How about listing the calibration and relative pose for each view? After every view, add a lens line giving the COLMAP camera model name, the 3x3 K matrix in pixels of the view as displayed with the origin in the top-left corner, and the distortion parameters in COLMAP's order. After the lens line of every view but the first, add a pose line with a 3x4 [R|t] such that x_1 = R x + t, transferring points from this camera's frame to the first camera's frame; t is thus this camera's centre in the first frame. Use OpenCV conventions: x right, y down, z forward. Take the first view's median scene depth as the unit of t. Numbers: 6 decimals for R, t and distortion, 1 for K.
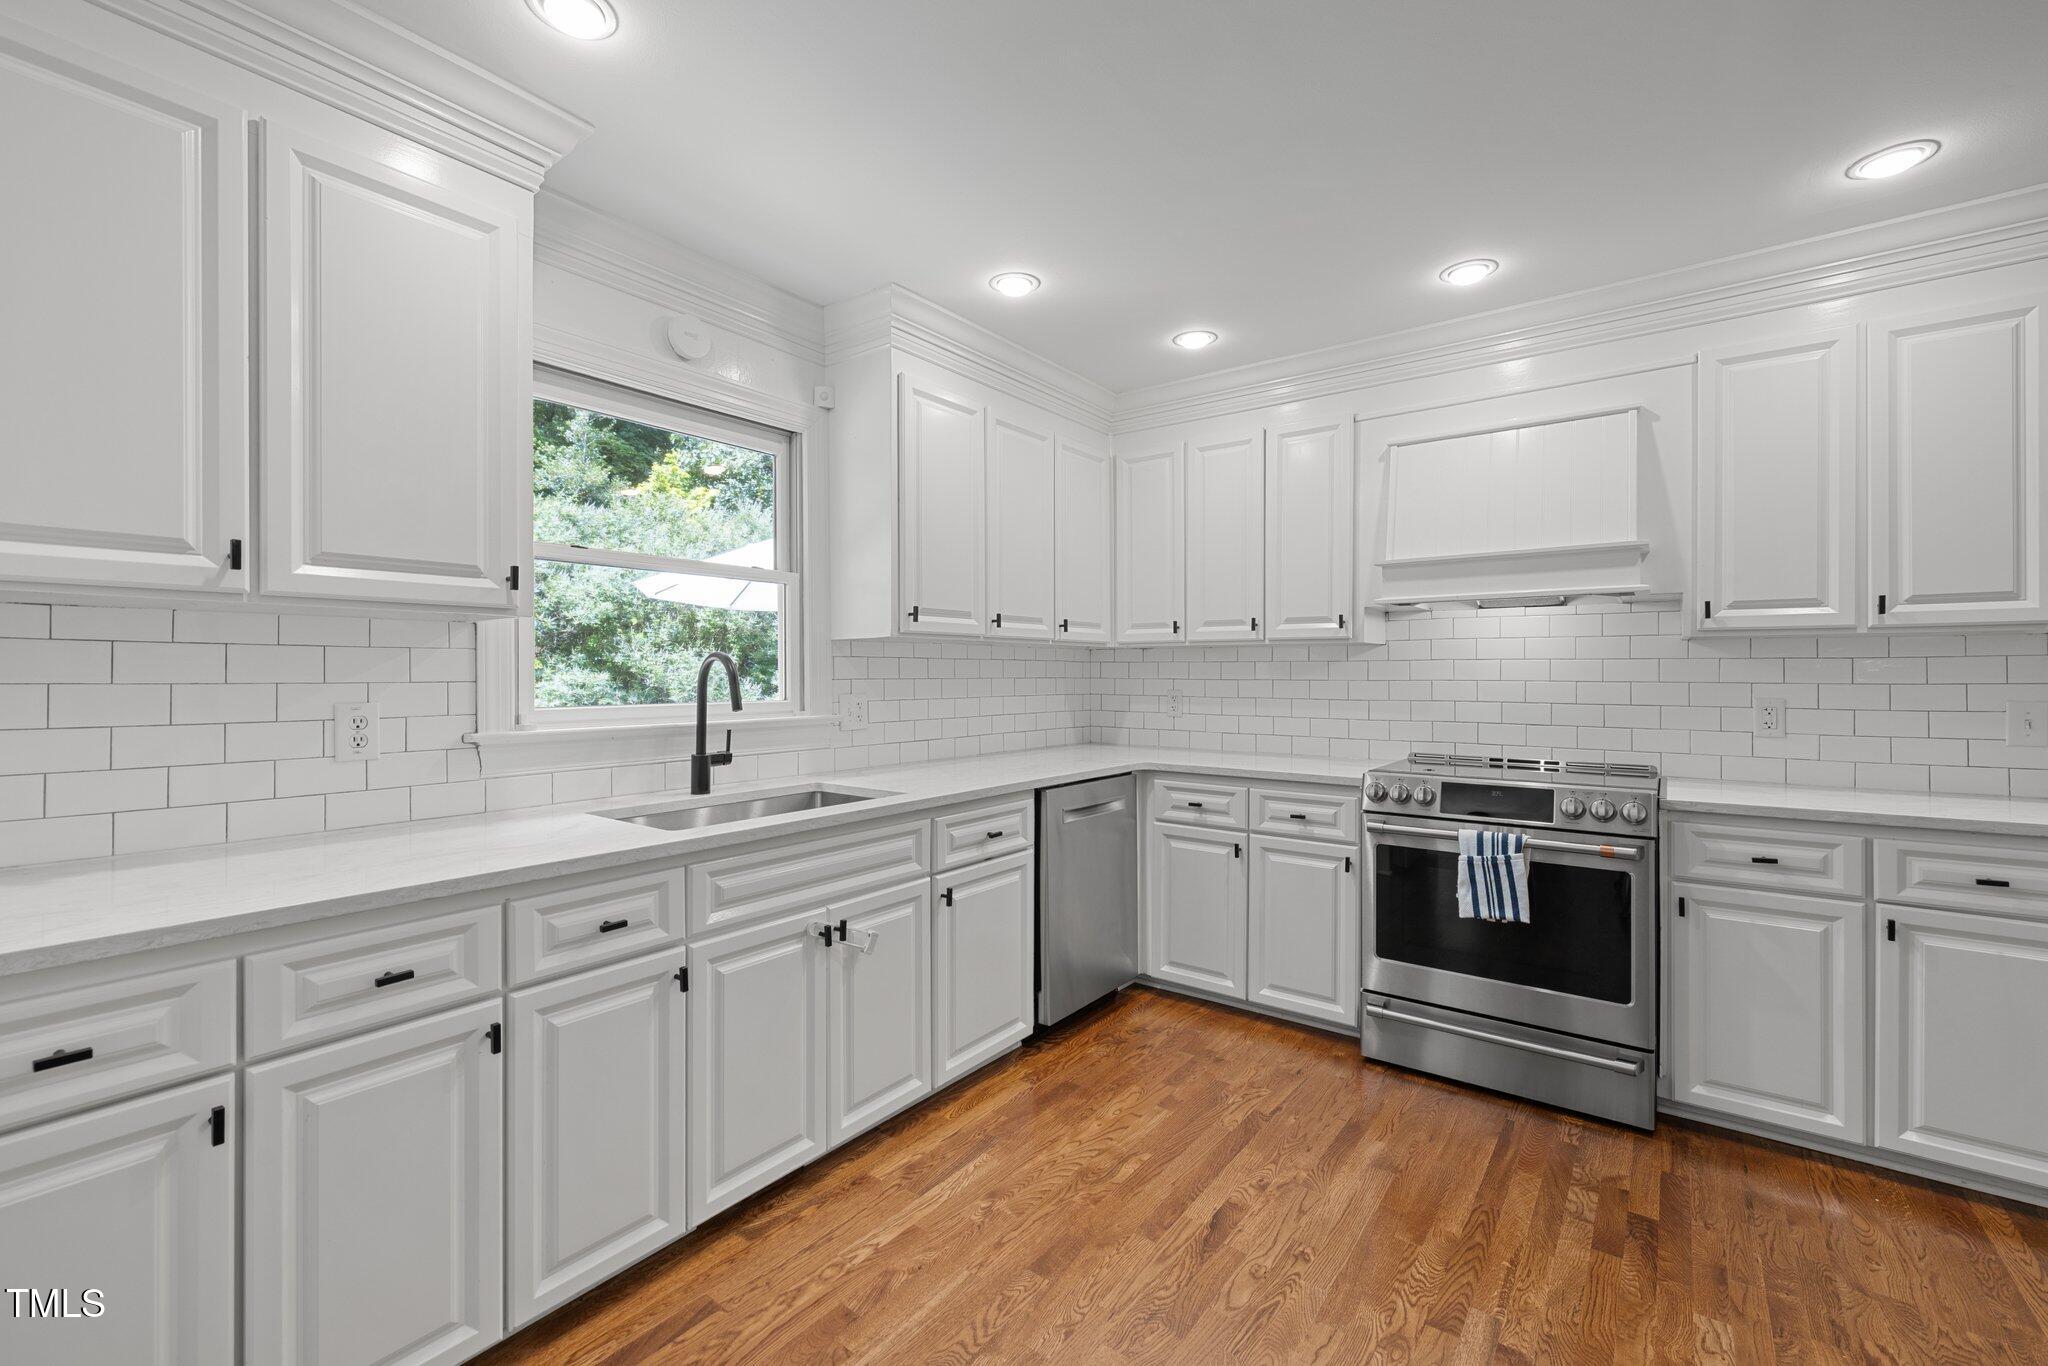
lens RADIAL K [[865.3, 0, 1011.2], [0, 865.3, 674.5], [0, 0, 1]] dist [-0.003886, 0.000420]
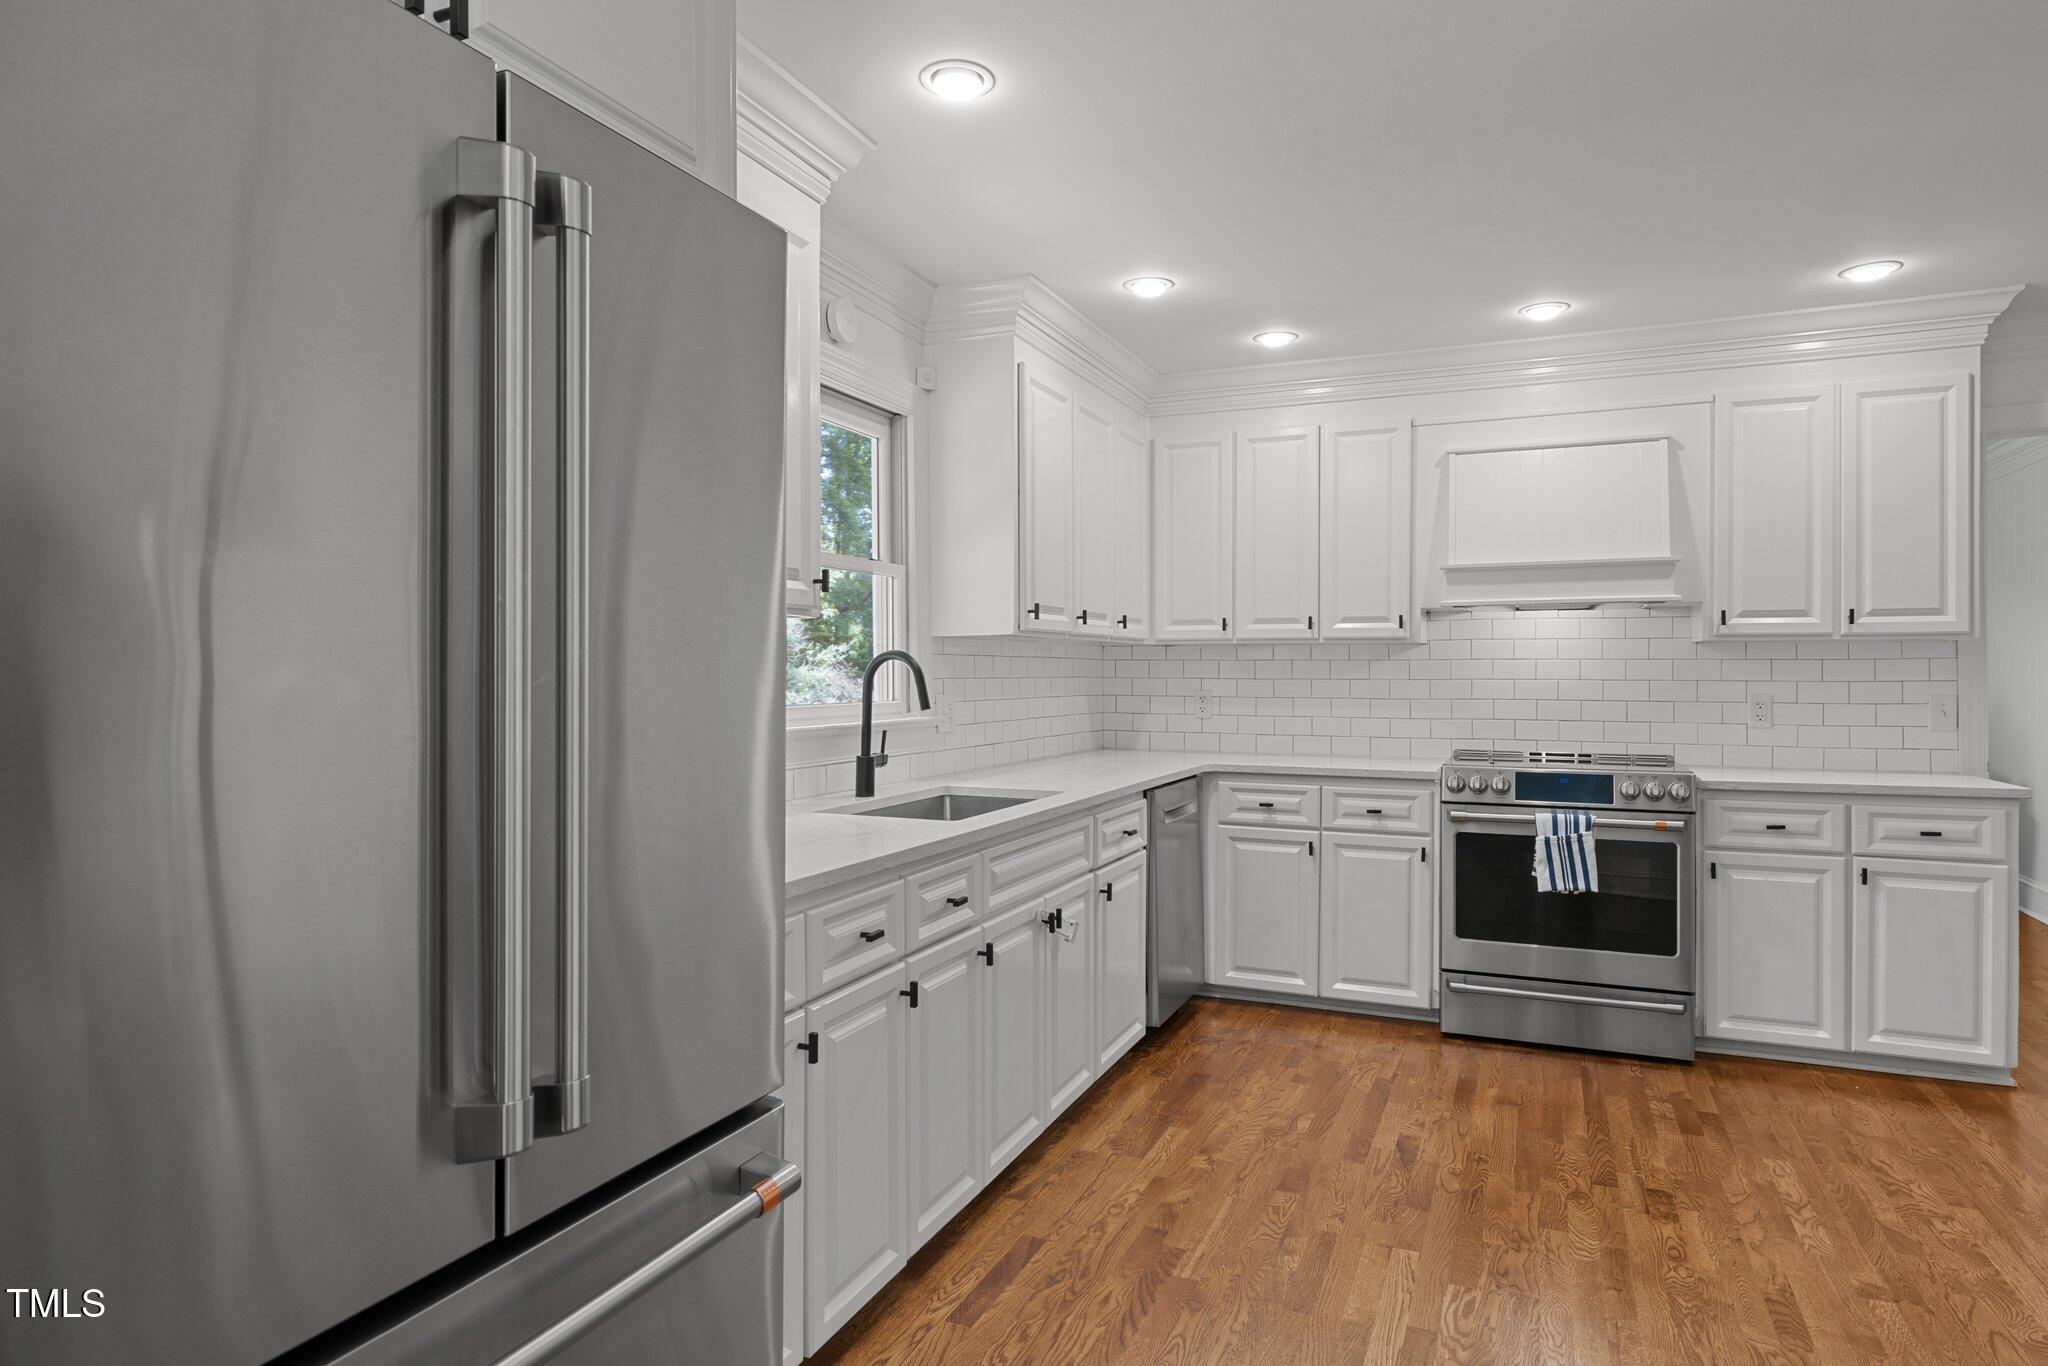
lens RADIAL K [[1176.7, 0, 1026.4], [0, 1176.7, 679.8], [0, 0, 1]] dist [-0.002822, -0.003072]
pose [[0.971155, -0.000831, 0.238446, -0.493203], [-0.000347, 0.999988, 0.004899, 0.000886], [-0.238447, -0.004841, 0.971143, -0.318664]]
